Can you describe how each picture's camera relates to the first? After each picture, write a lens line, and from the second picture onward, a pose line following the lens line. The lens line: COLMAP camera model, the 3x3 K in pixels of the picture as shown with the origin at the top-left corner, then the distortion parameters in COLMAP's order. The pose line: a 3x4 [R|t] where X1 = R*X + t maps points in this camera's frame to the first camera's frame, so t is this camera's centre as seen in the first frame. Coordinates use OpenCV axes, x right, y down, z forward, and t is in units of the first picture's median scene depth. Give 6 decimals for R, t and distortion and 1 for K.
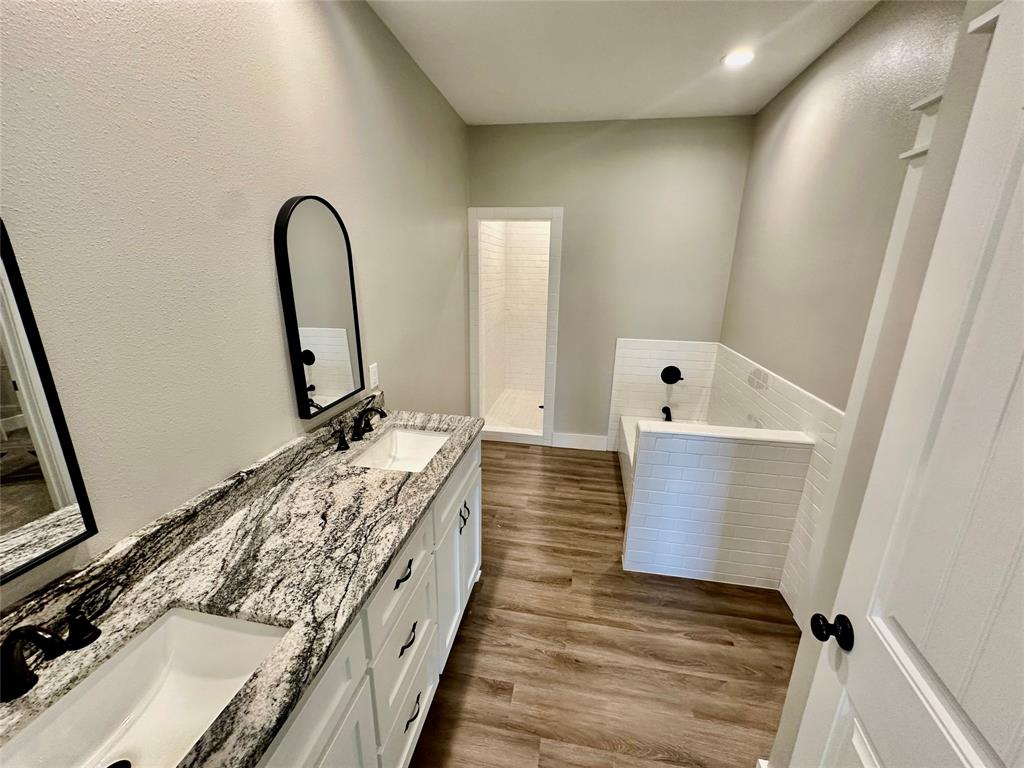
lens RADIAL K [[408.0, 0, 512.0], [0, 408.0, 384.0], [0, 0, 1]] dist [-0.002560, 0.000188]
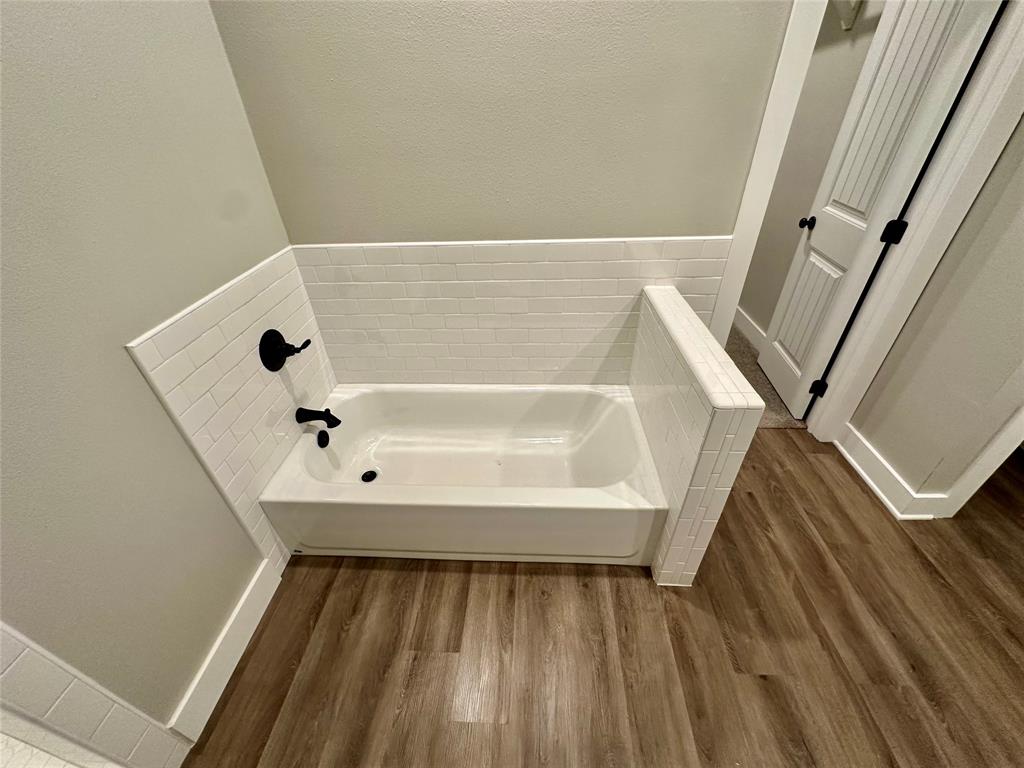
lens RADIAL K [[412.8, 0, 512.0], [0, 412.8, 384.0], [0, 0, 1]] dist [-0.002842, -0.000270]
pose [[-0.121733, -0.581205, 0.804601, -0.040231], [0.303799, 0.749907, 0.587660, -0.276110], [-0.944927, 0.315975, 0.085281, 1.111212]]
